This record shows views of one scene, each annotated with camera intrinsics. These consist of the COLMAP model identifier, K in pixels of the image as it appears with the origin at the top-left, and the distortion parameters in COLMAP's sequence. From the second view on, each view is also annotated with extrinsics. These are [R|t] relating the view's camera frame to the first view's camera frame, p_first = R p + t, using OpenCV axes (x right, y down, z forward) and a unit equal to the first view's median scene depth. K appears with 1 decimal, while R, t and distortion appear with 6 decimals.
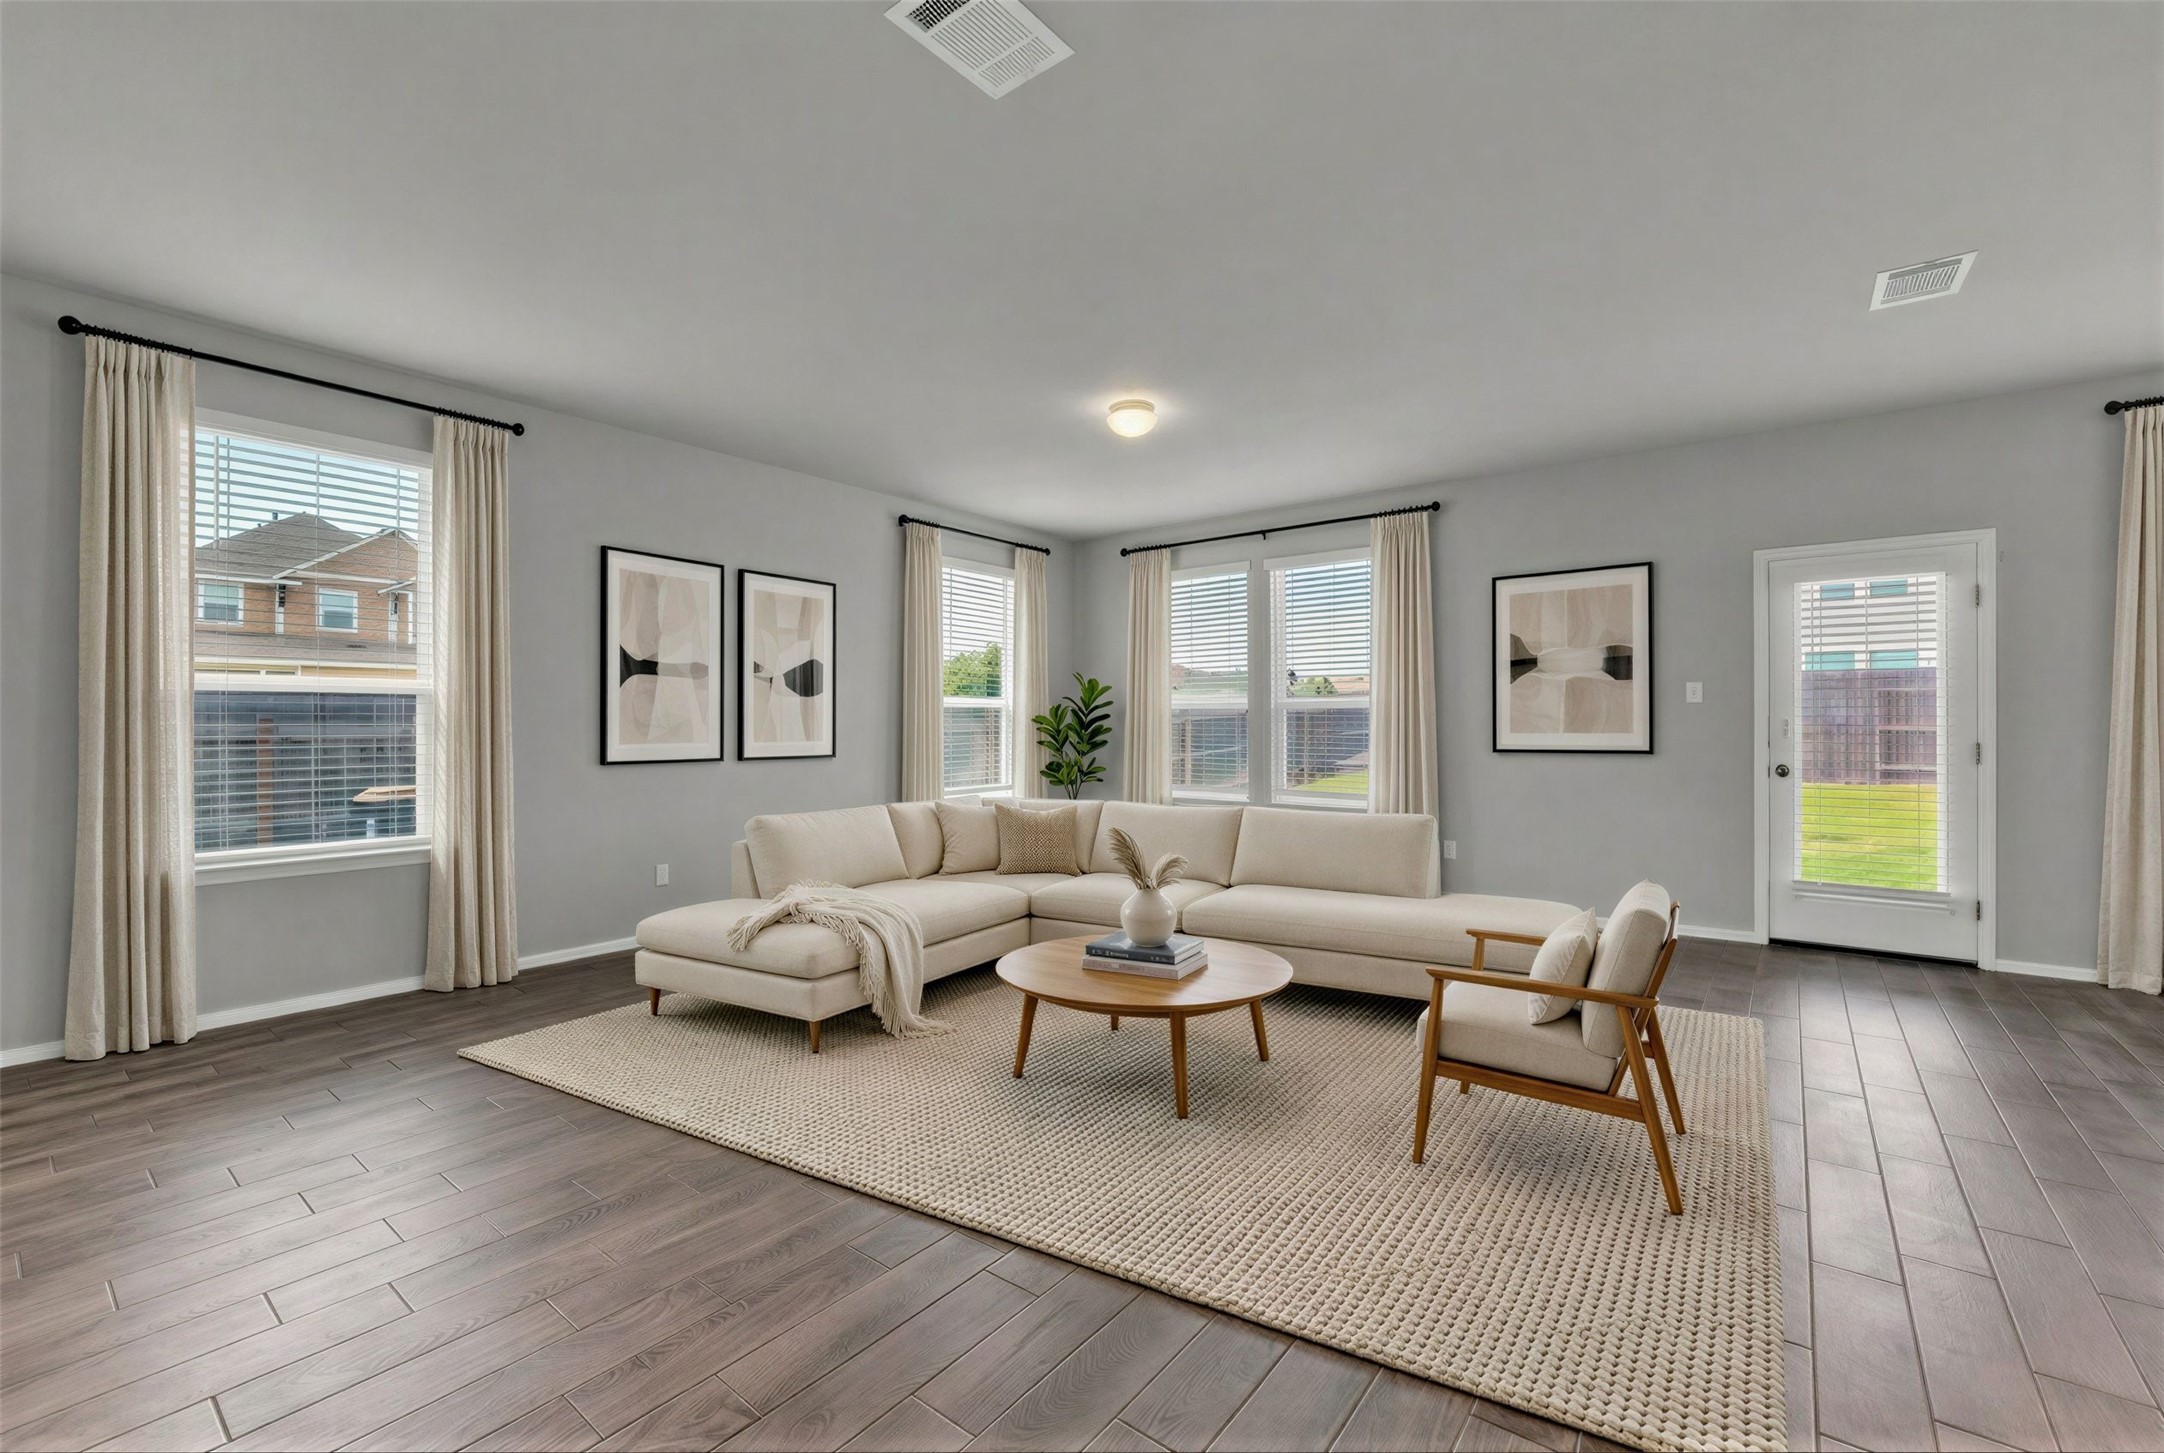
lens RADIAL K [[924.1, 0, 1069.9], [0, 924.1, 726.2], [0, 0, 1]] dist [-0.010402, 0.000195]
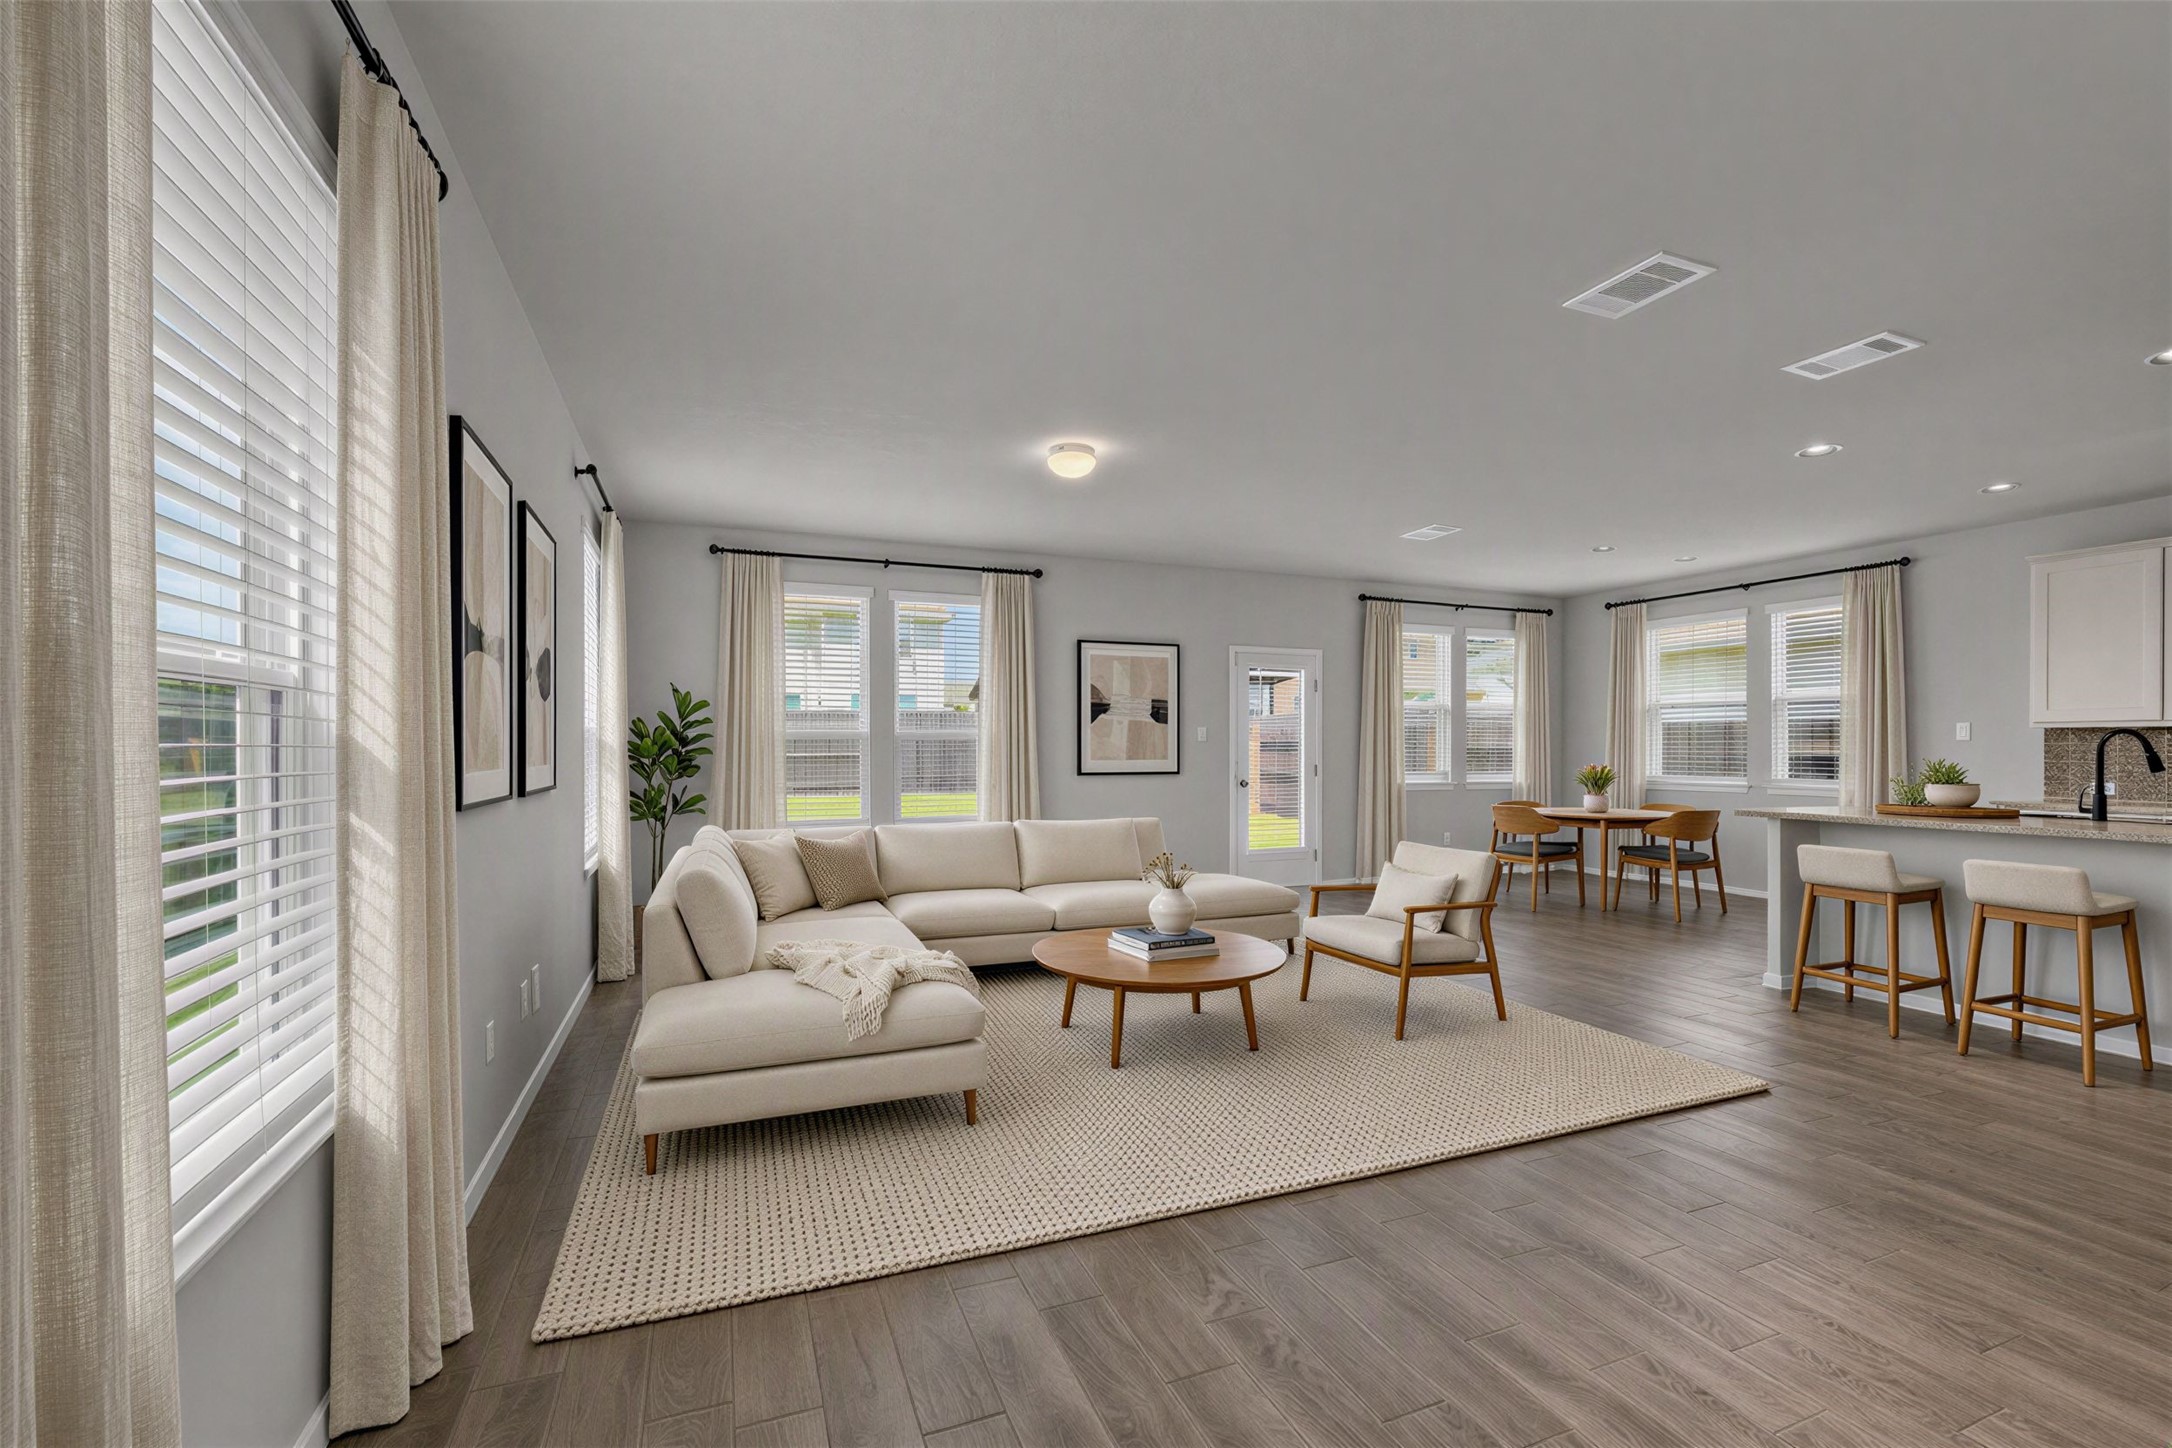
lens RADIAL K [[898.4, 0, 1088.8], [0, 898.4, 747.1], [0, 0, 1]] dist [-0.010145, -0.000145]
pose [[0.502224, 0.004197, 0.864727, -0.620934], [-0.002102, 0.999991, -0.003633, -0.007771], [-0.864735, 0.000007, 0.502229, 0.376545]]
